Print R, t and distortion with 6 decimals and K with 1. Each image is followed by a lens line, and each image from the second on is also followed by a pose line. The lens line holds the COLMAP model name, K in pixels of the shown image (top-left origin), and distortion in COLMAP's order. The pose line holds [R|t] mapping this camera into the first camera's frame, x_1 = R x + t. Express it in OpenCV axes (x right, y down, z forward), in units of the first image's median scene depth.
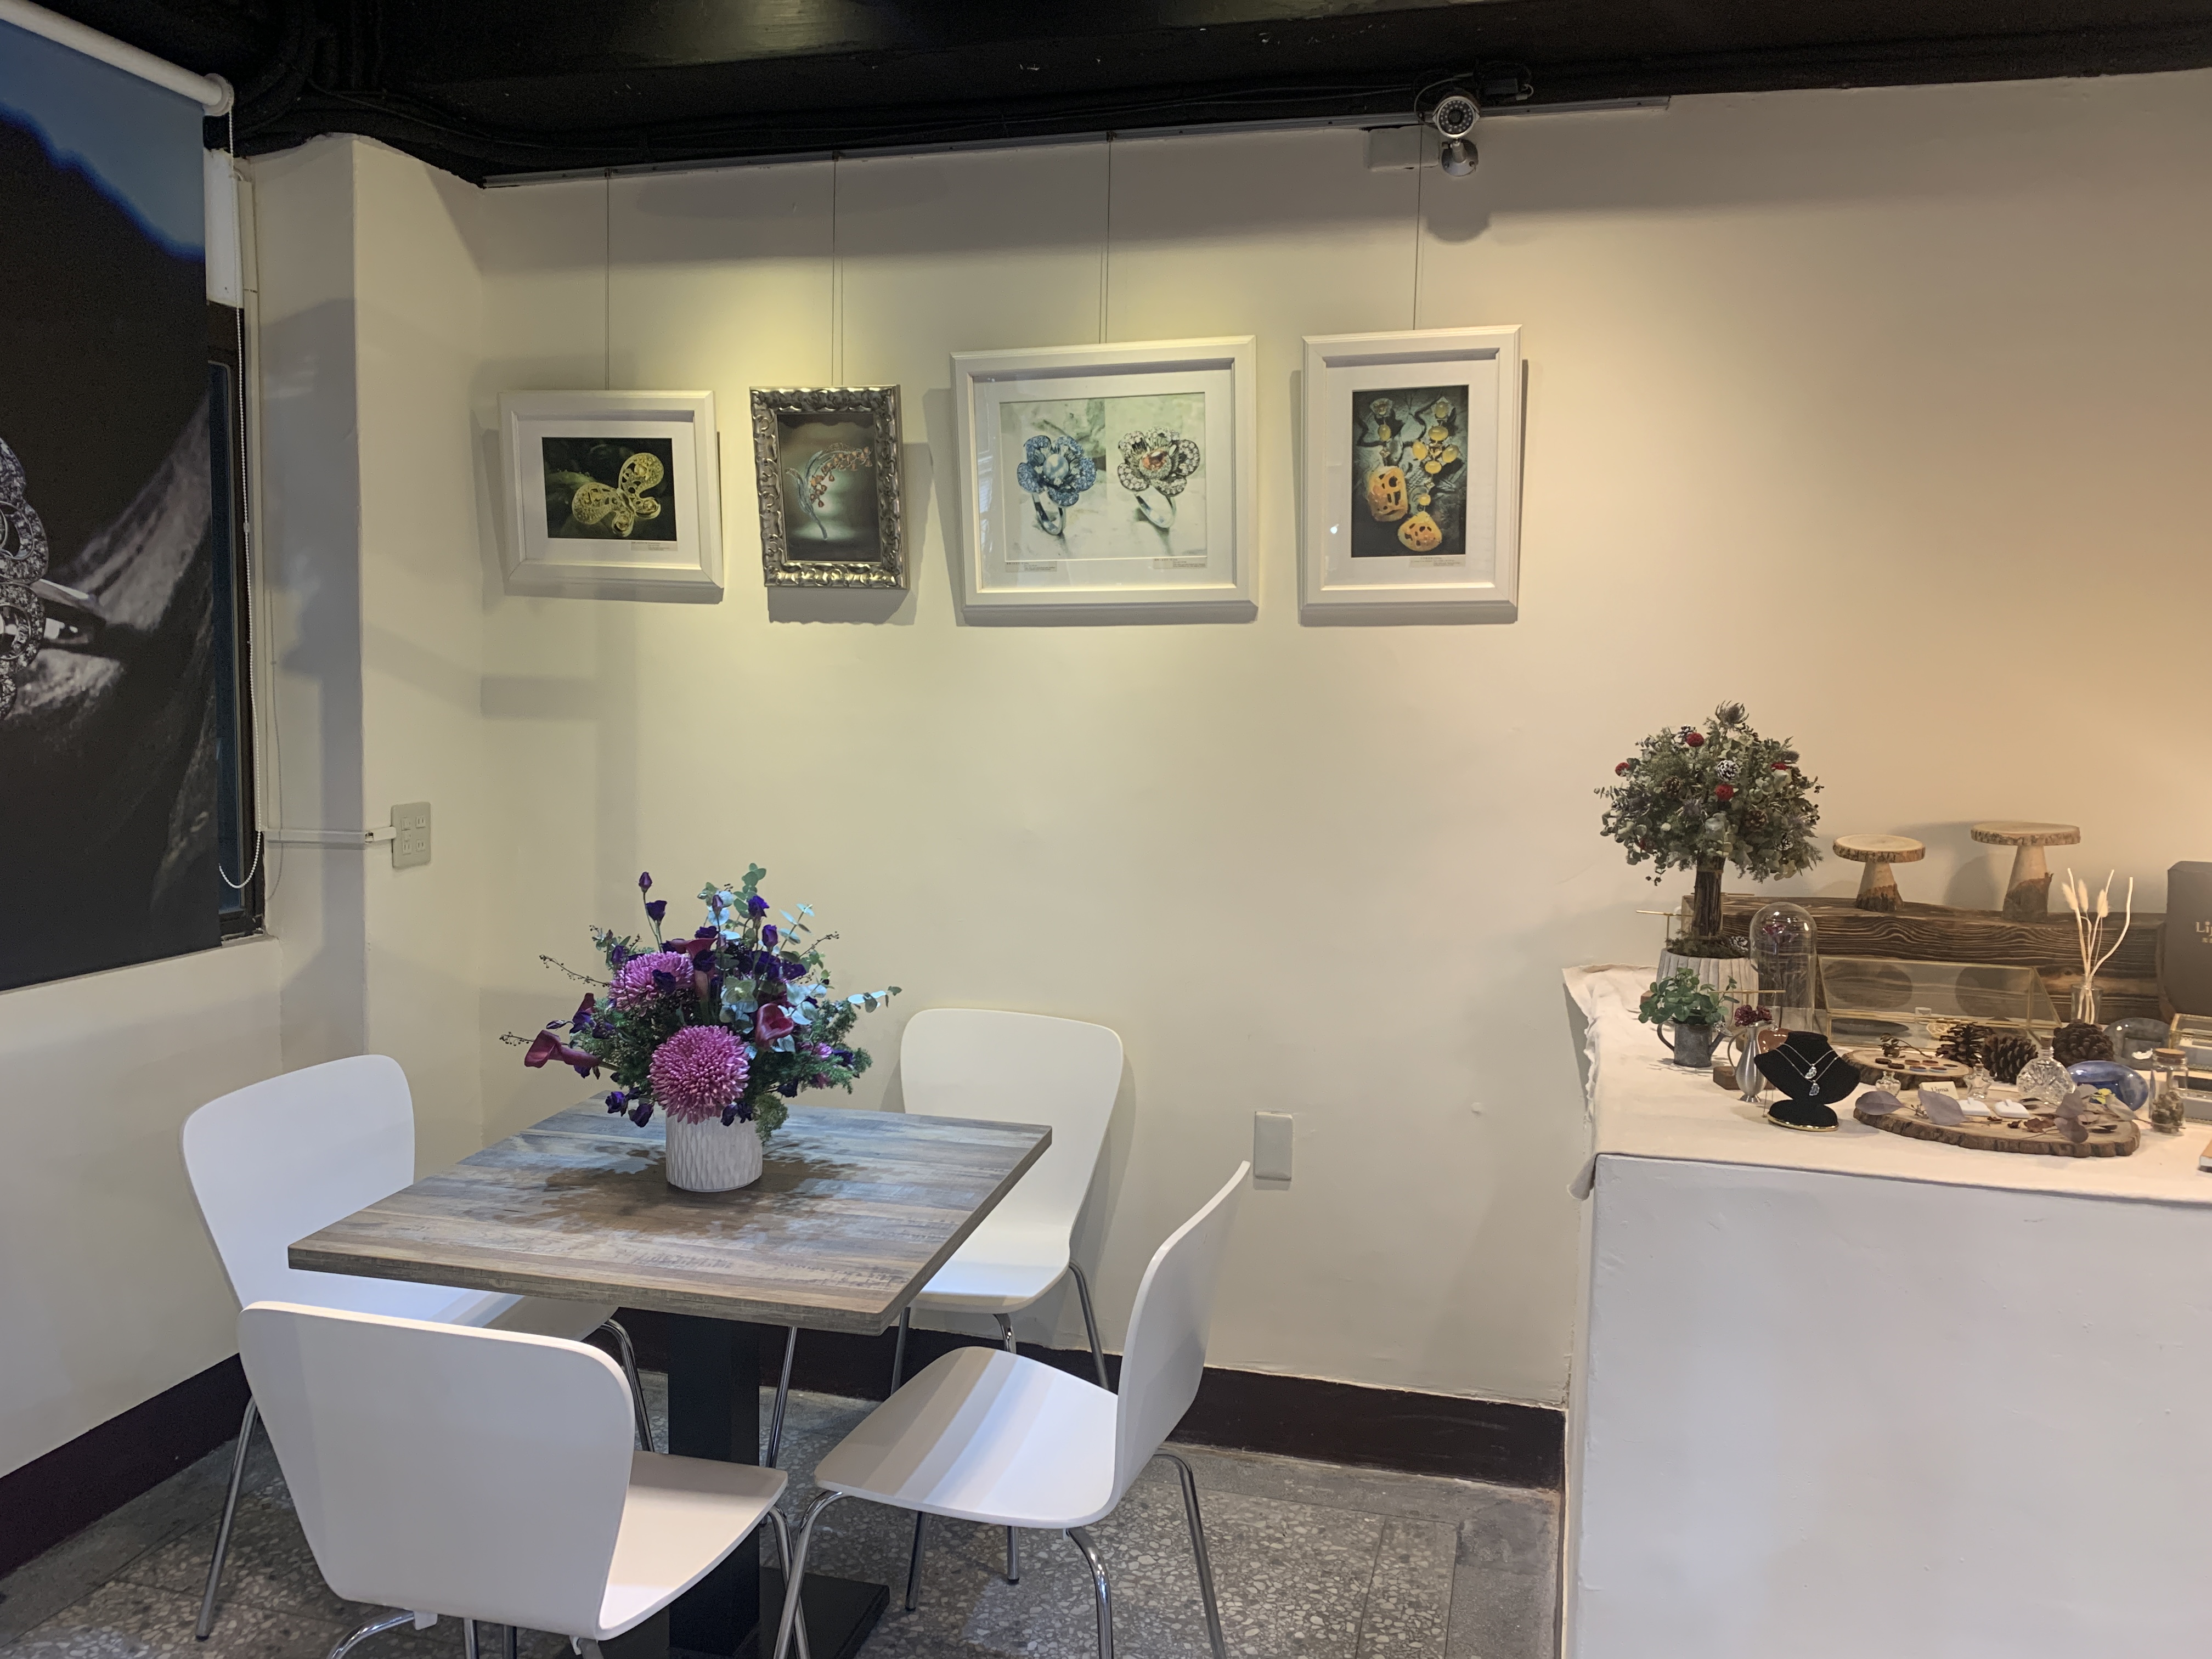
lens RADIAL K [[1733.7, 0, 1108.8], [0, 1733.7, 837.8], [0, 0, 1]] dist [0.033363, -0.030002]
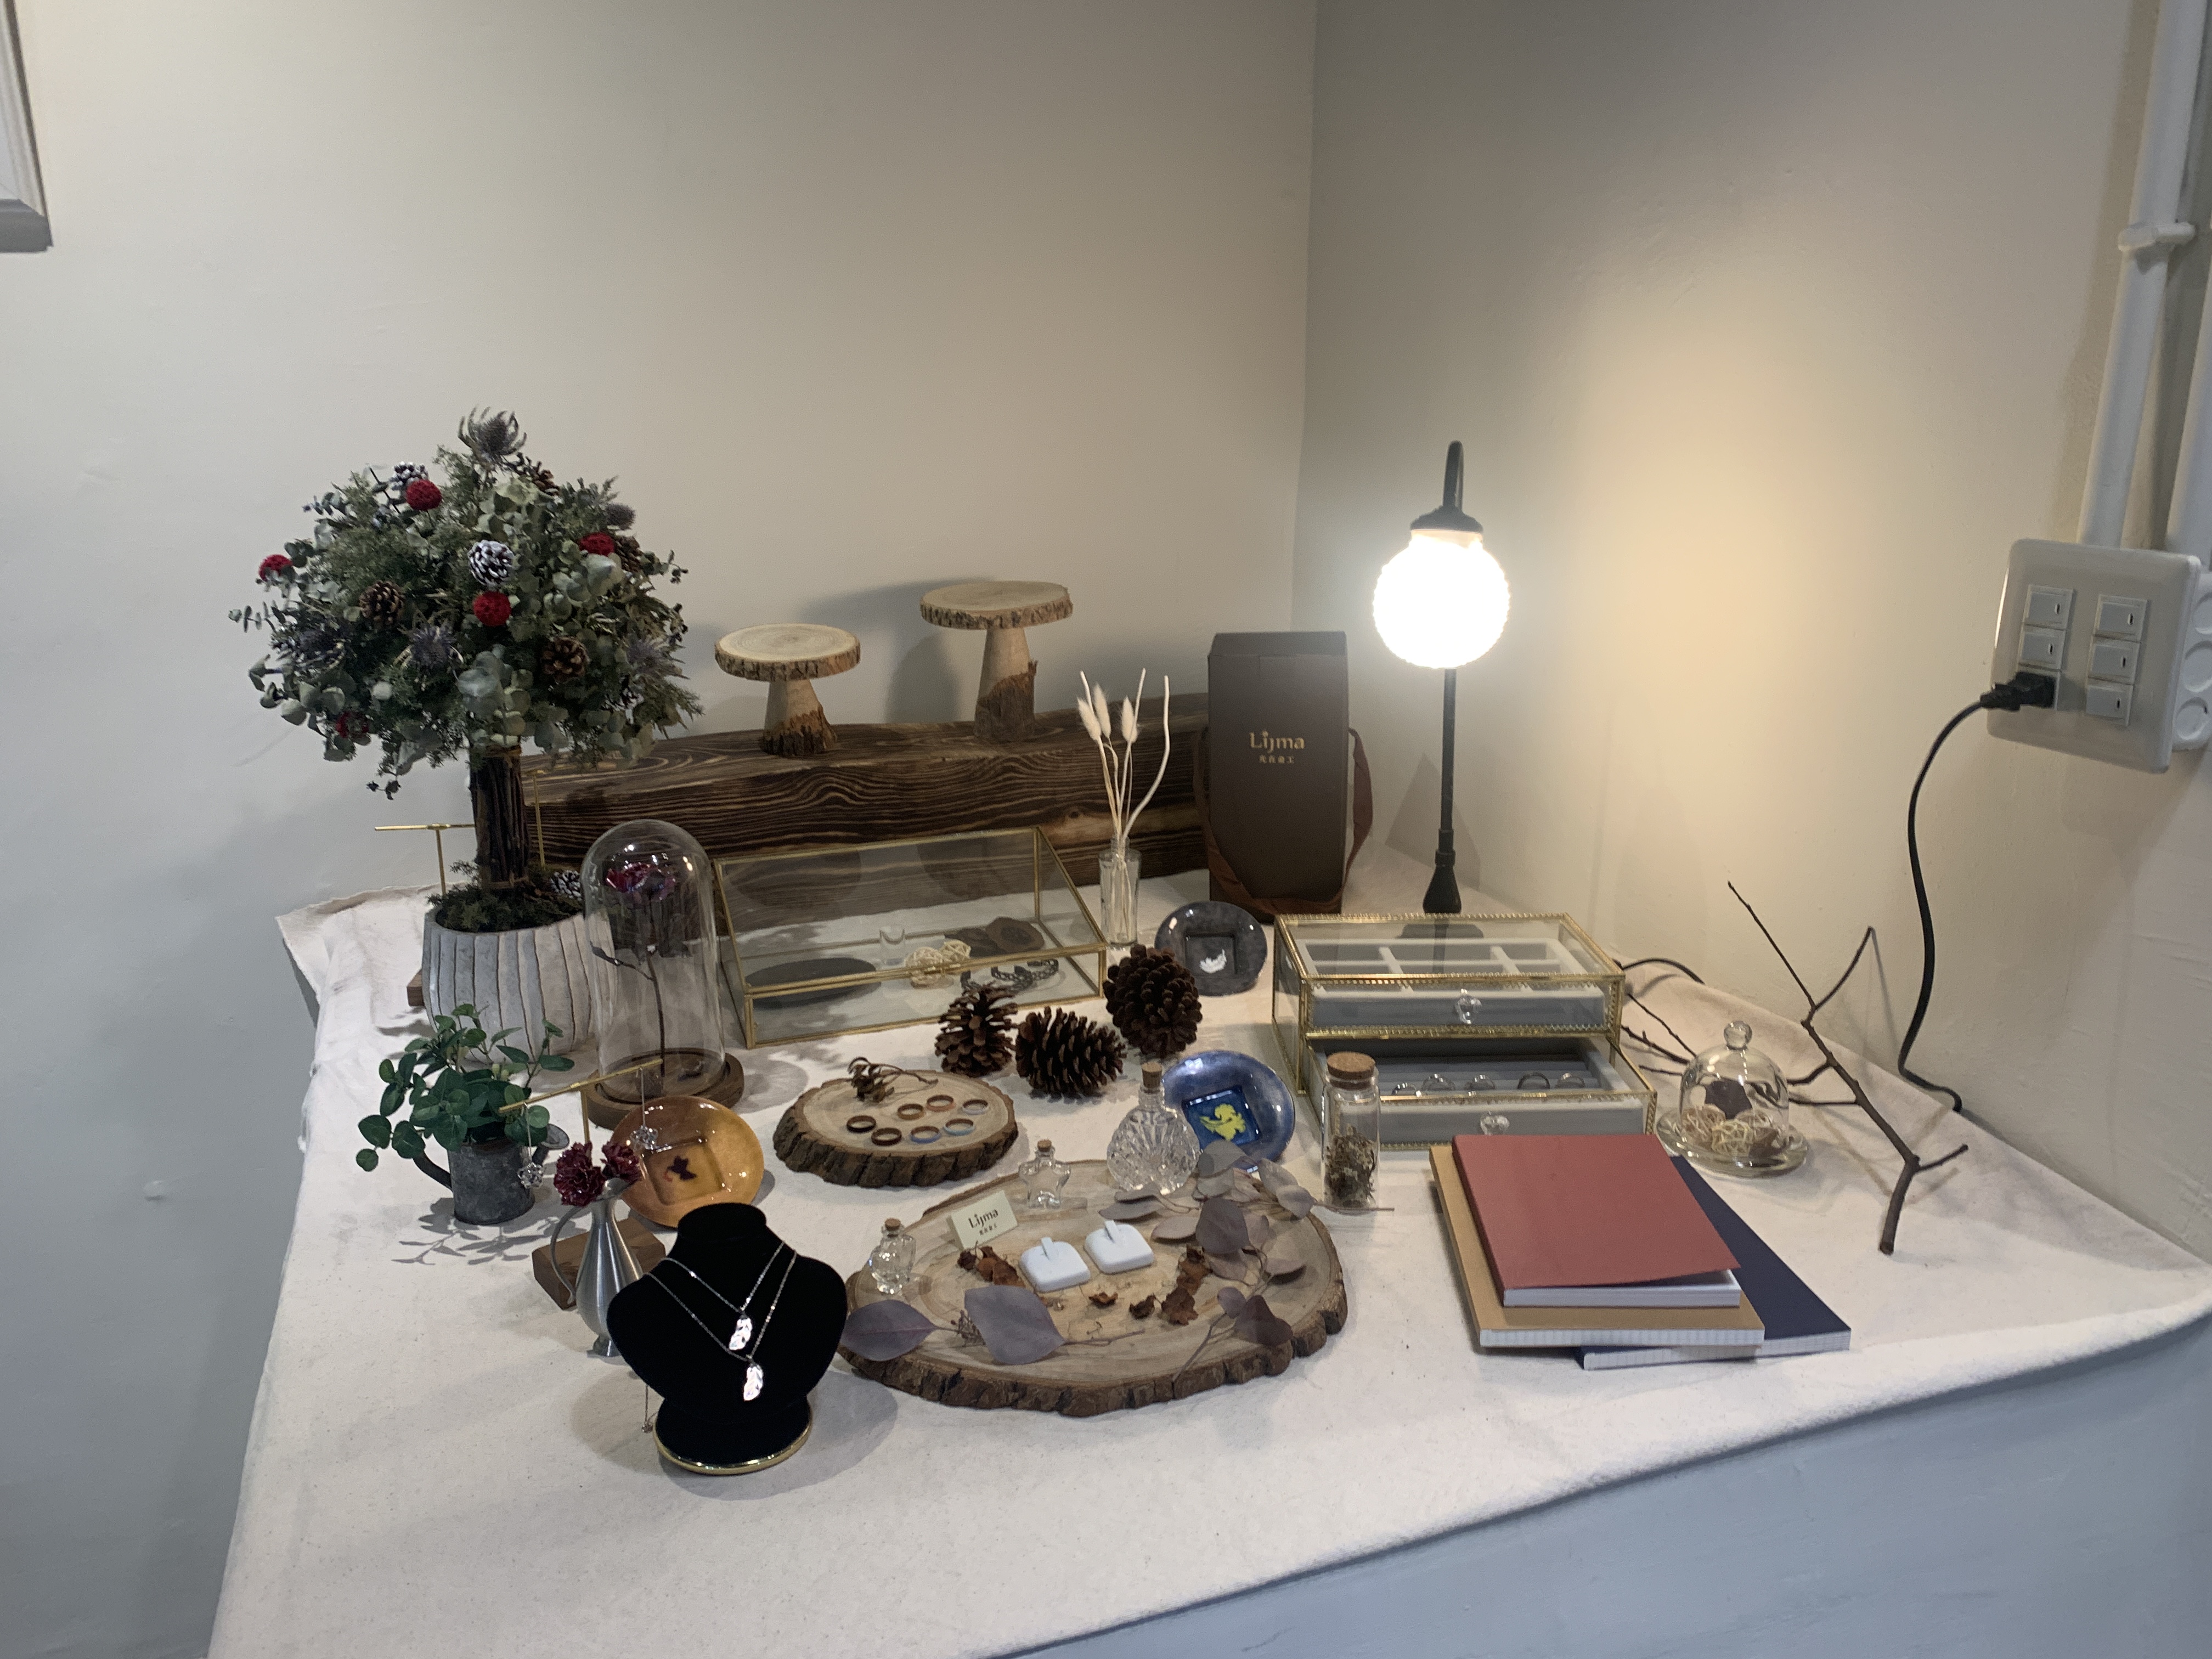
lens RADIAL K [[1733.7, 0, 1118.9], [0, 1733.7, 831.7], [0, 0, 1]] dist [0.033363, -0.030002]
pose [[0.809073, -0.178808, 0.559847, 0.205286], [0.076959, 0.976625, 0.200702, -0.047421], [-0.582648, -0.119297, 0.803922, 0.485489]]
